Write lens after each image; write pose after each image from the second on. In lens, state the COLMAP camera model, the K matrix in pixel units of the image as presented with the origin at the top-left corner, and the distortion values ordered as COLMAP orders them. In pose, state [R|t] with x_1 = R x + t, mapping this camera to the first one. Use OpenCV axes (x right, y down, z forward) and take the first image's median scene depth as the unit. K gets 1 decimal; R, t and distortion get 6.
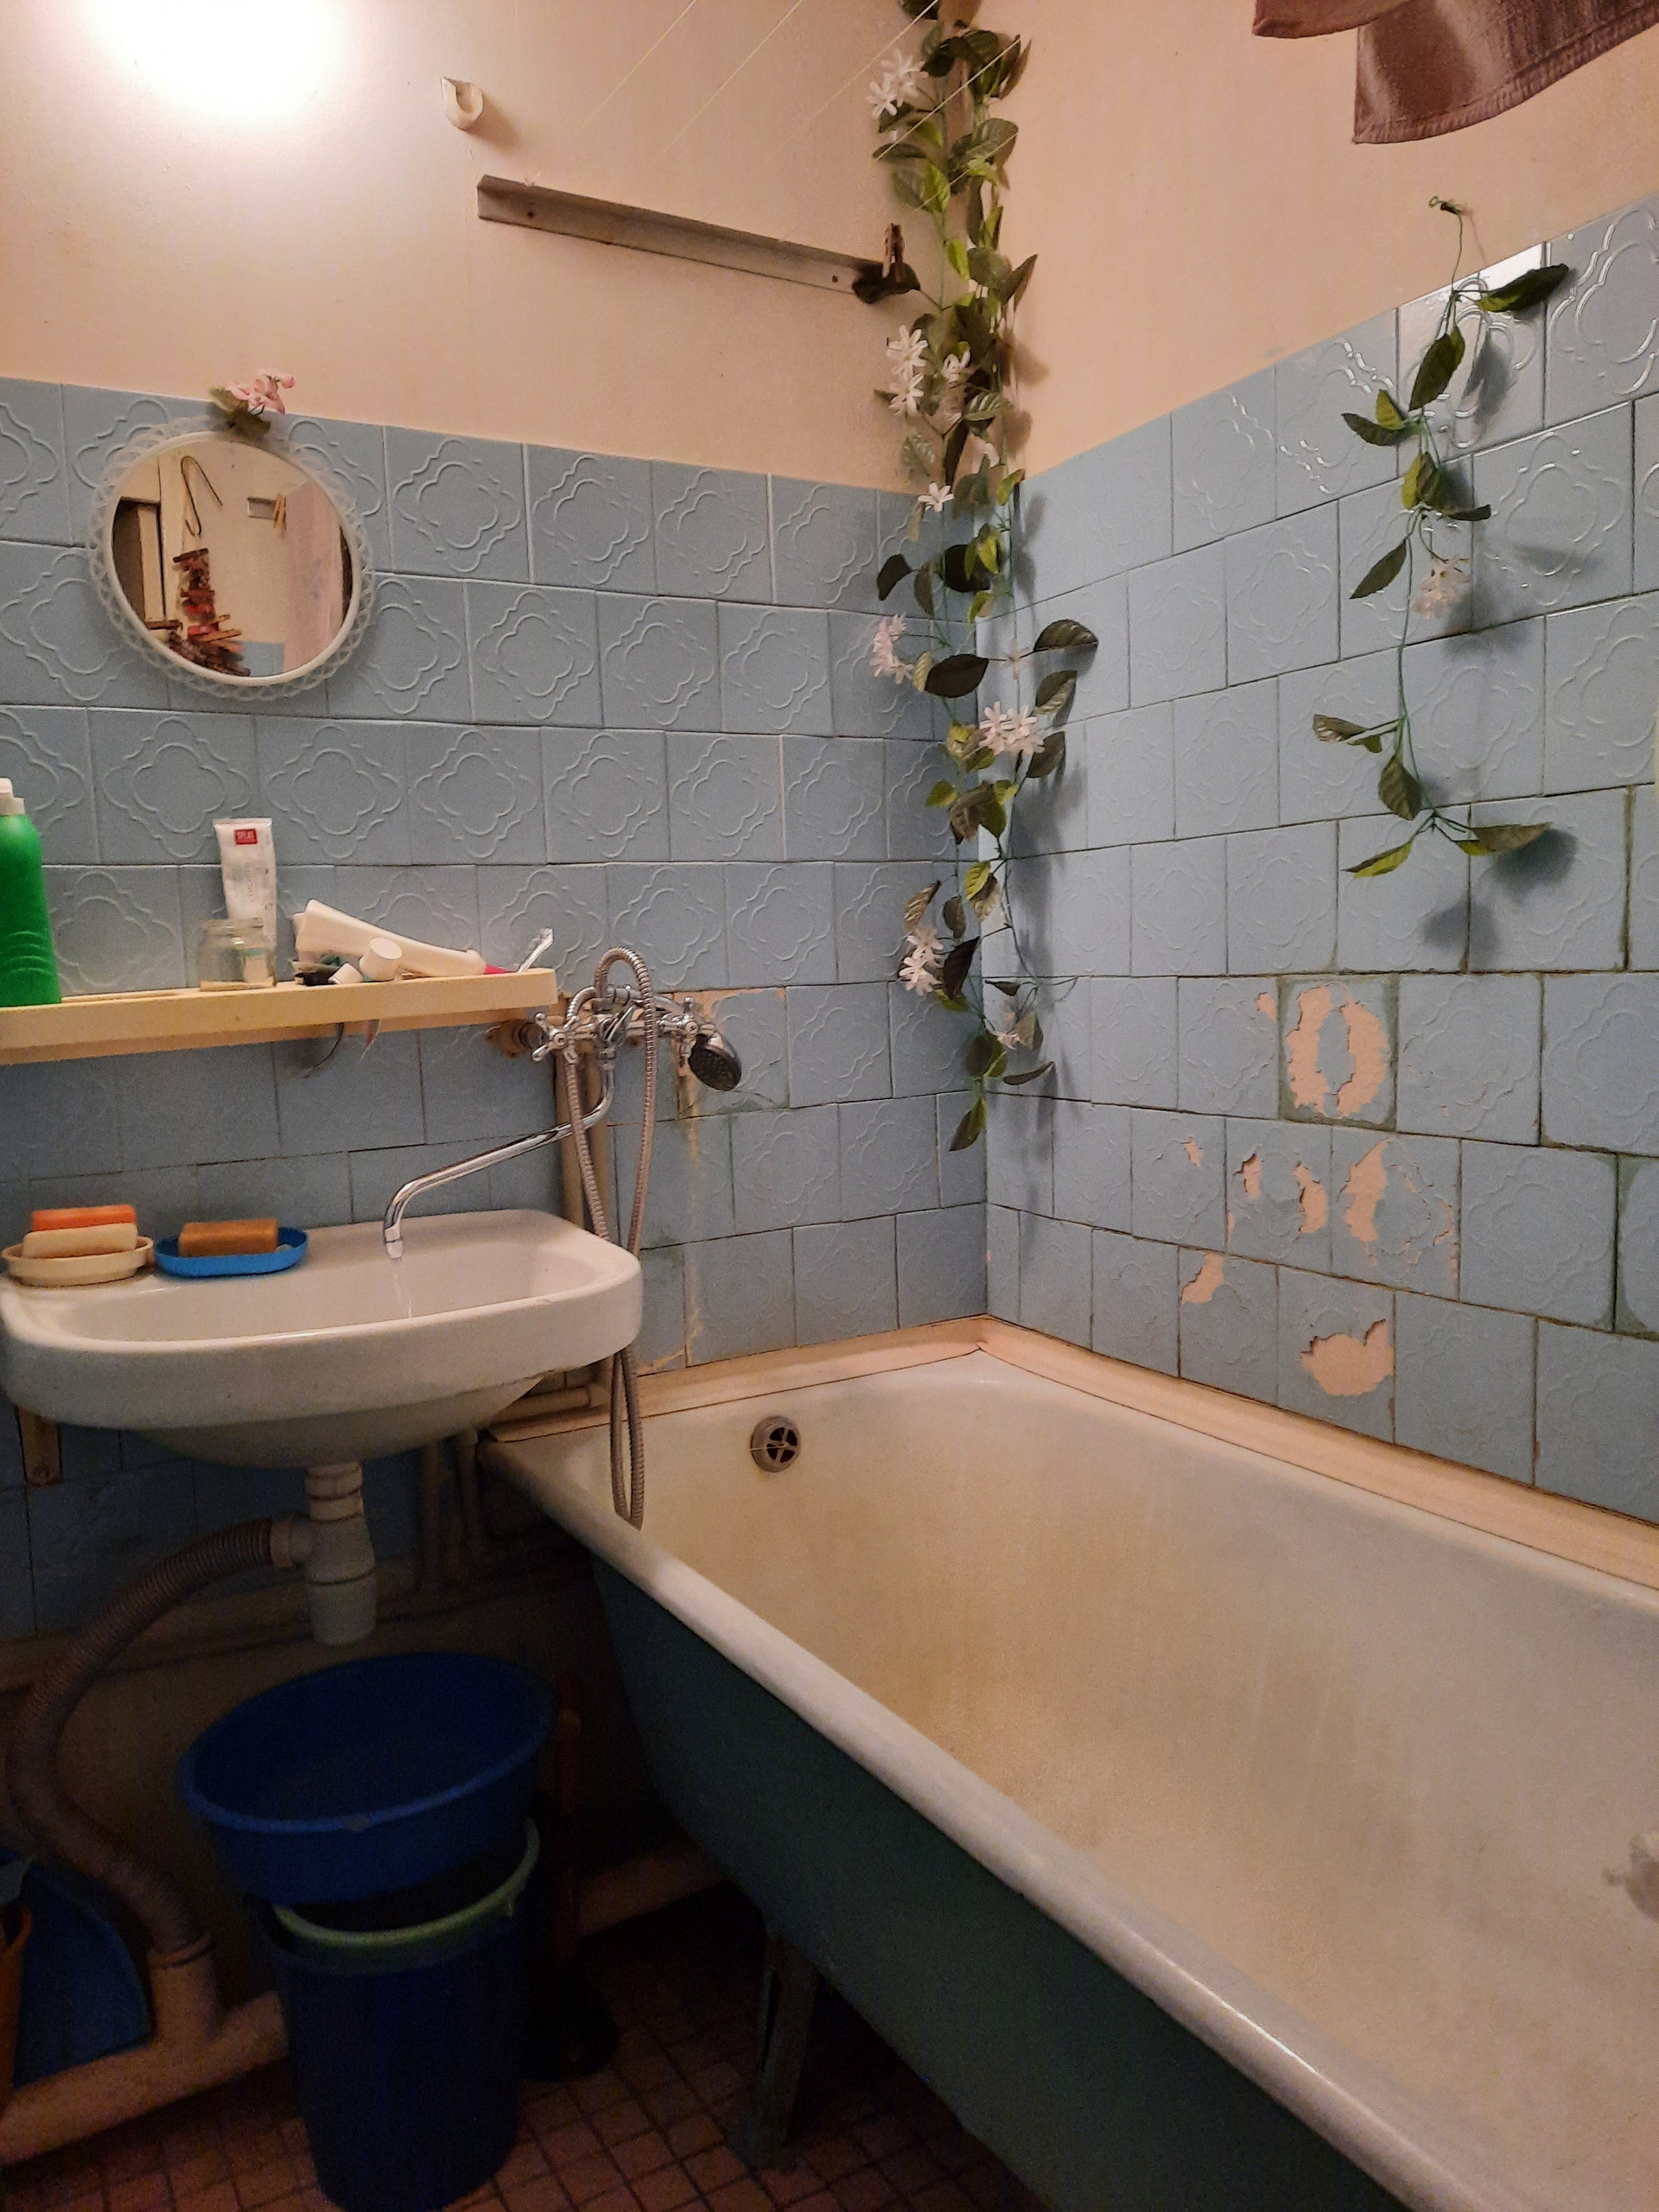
lens RADIAL K [[1587.3, 0, 833.0], [0, 1587.3, 1092.3], [0, 0, 1]] dist [0.088734, -0.086439]
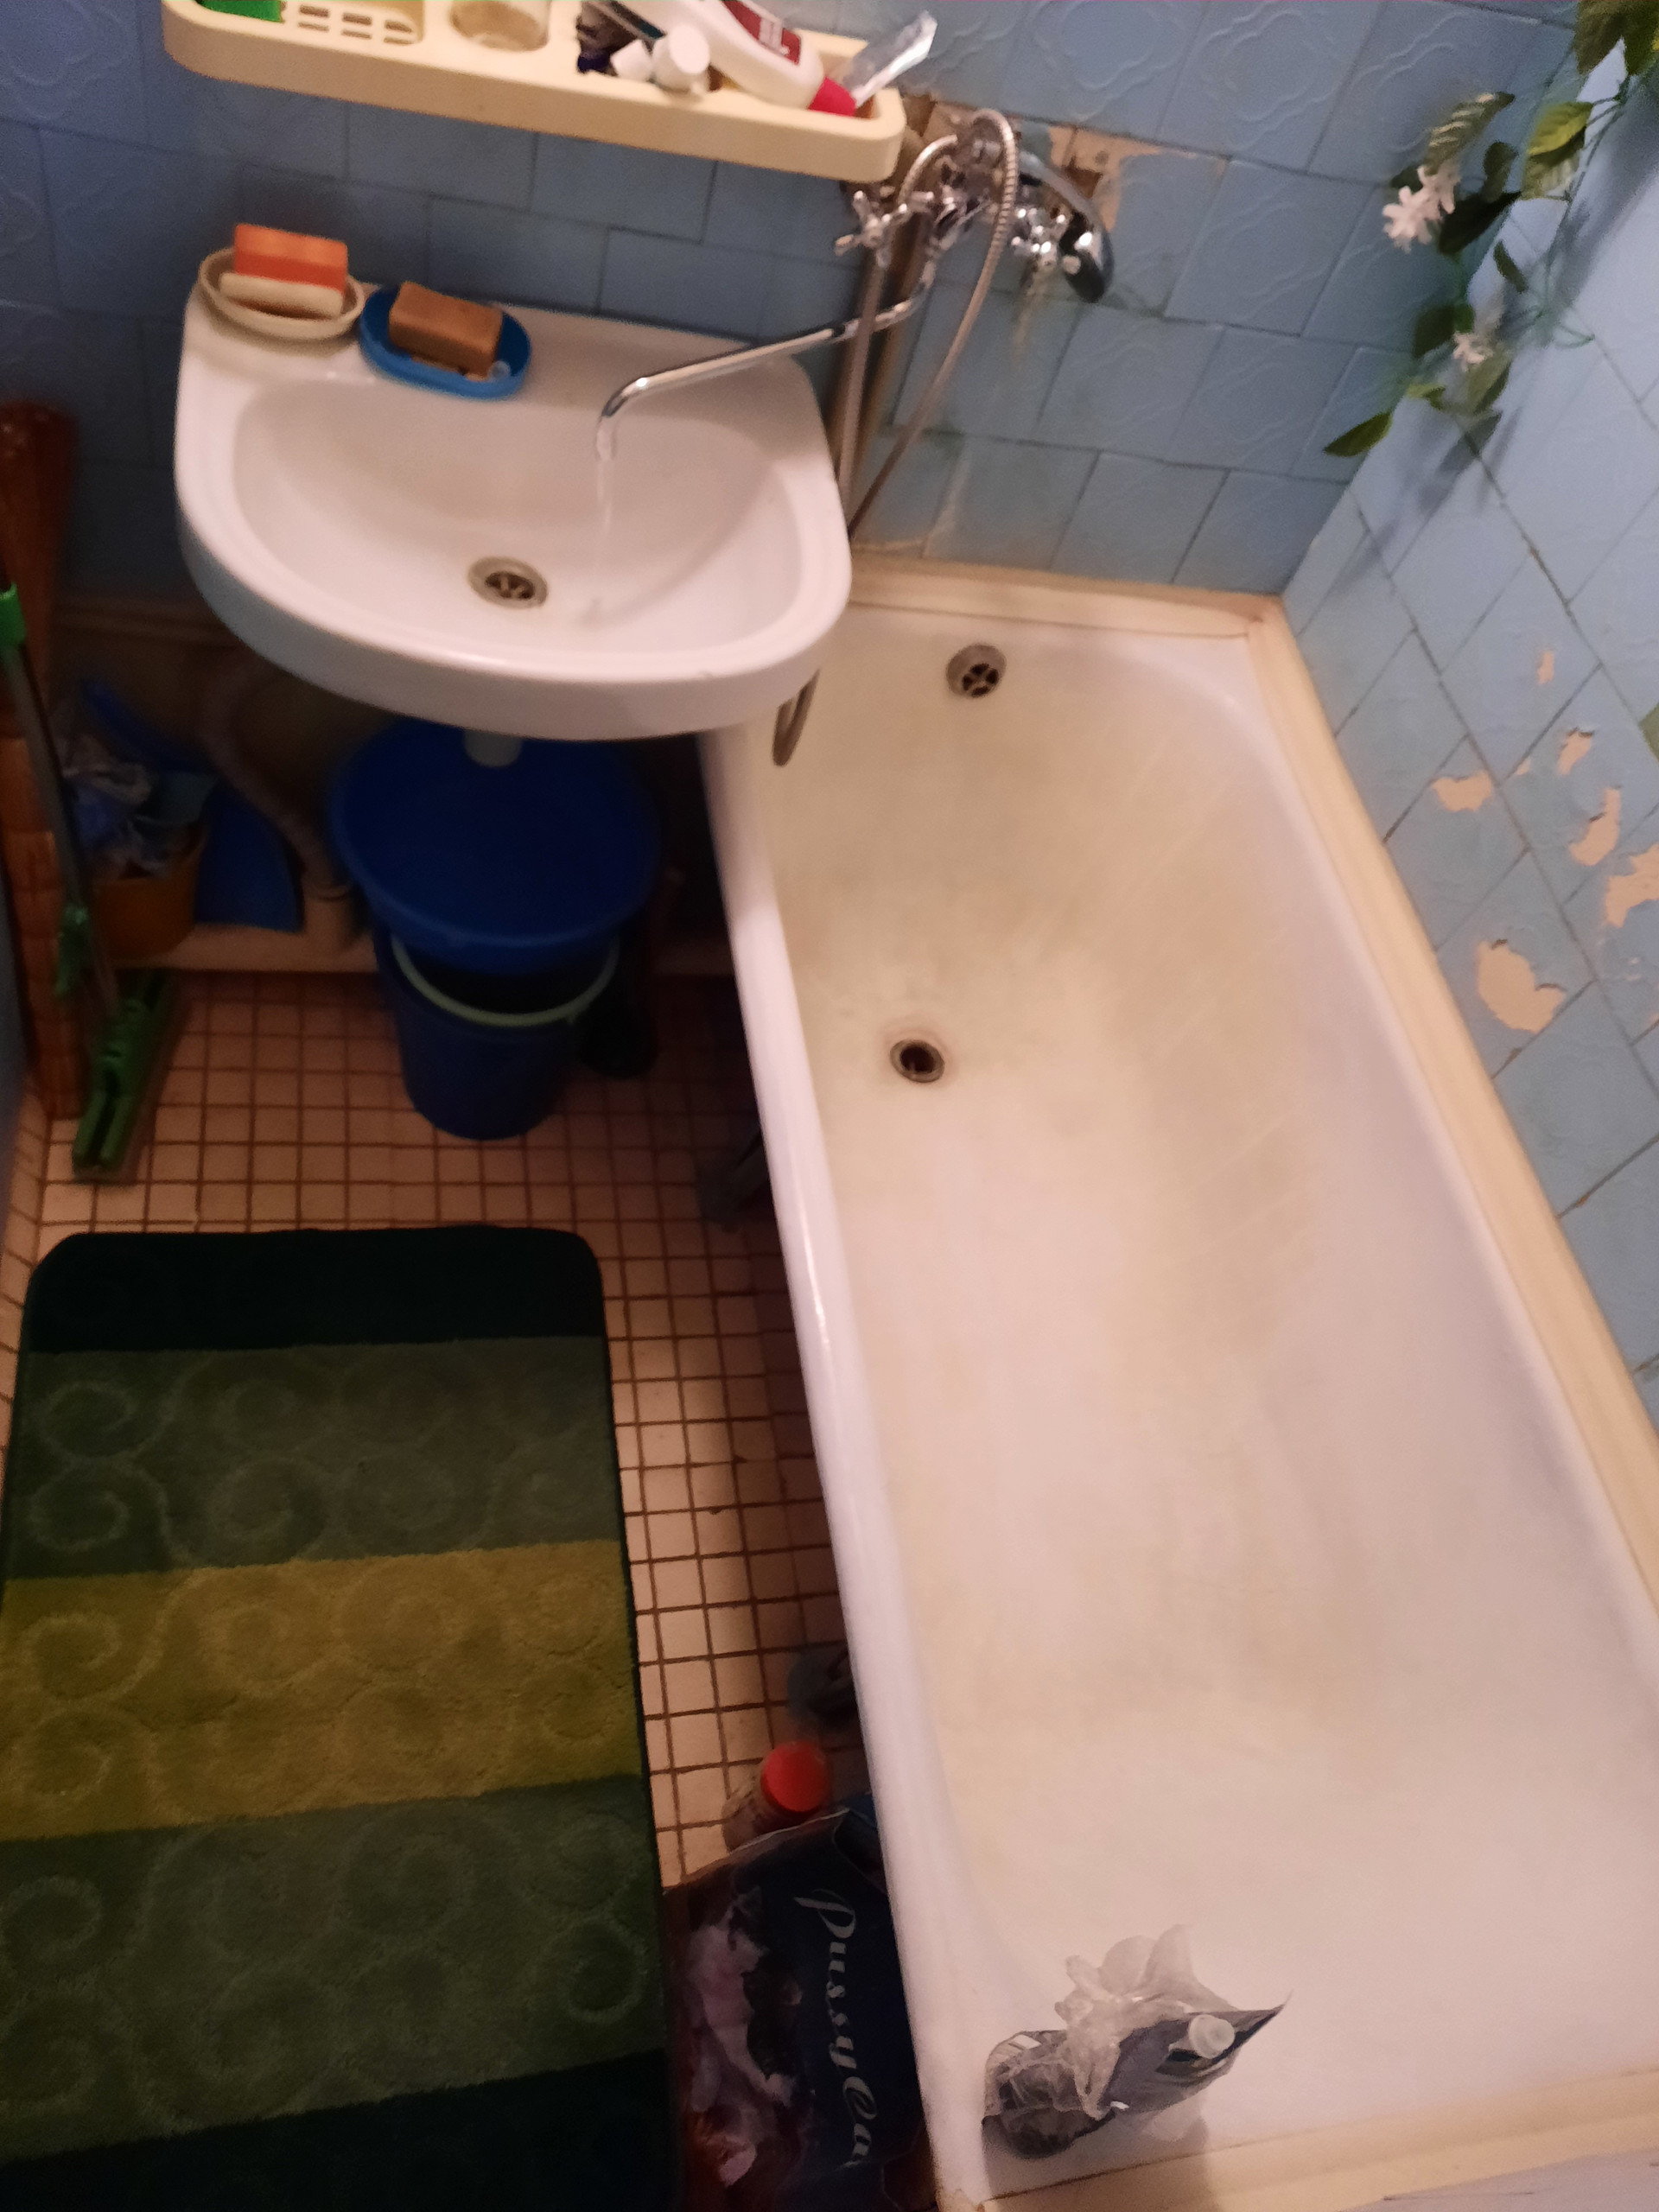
lens RADIAL K [[1606.4, 0, 836.4], [0, 1606.4, 1089.3], [0, 0, 1]] dist [0.082052, -0.081053]
pose [[0.895702, 0.444457, 0.013265, -0.014387], [-0.319057, 0.621636, 0.715382, -0.313137], [0.309710, -0.645002, 0.698607, 0.165480]]
